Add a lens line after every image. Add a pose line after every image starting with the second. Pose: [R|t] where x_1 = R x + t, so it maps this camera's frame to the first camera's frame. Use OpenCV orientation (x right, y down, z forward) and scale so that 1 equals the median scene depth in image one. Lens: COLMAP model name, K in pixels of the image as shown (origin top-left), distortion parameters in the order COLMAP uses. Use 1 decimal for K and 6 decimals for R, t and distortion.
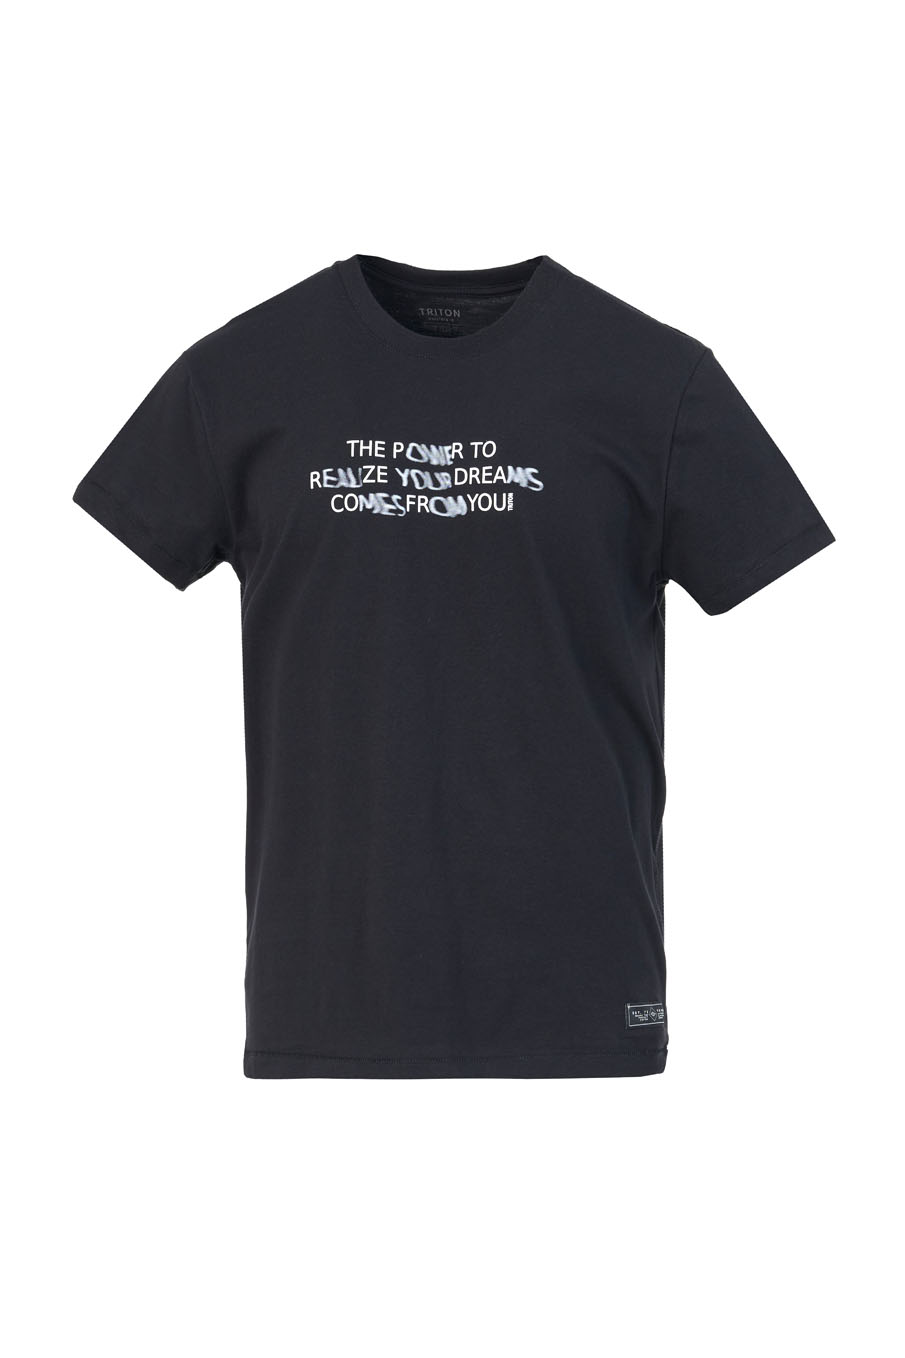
lens RADIAL K [[3530.3, 0, 455.1], [0, 3530.3, 676.8], [0, 0, 1]] dist [0.234789, 0.000000]
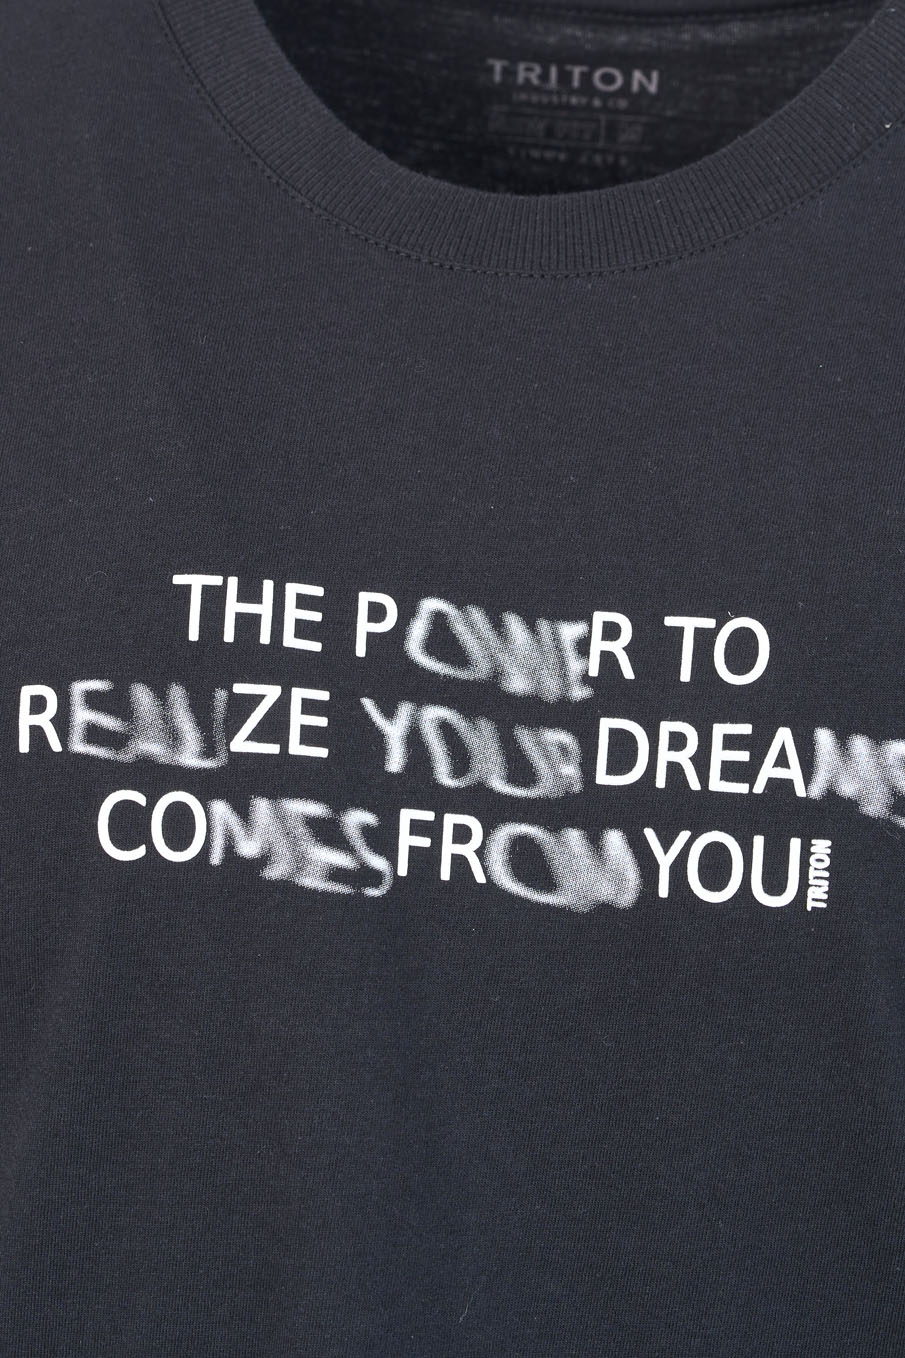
lens RADIAL K [[3530.3, 0, 446.6], [0, 3530.3, 681.9], [0, 0, 1]] dist [0.234789, 0.000000]
pose [[0.994965, 0.054260, 0.084269, -0.032180], [-0.063556, 0.991688, 0.111875, -0.088904], [-0.077499, -0.116667, 0.990143, 0.751752]]
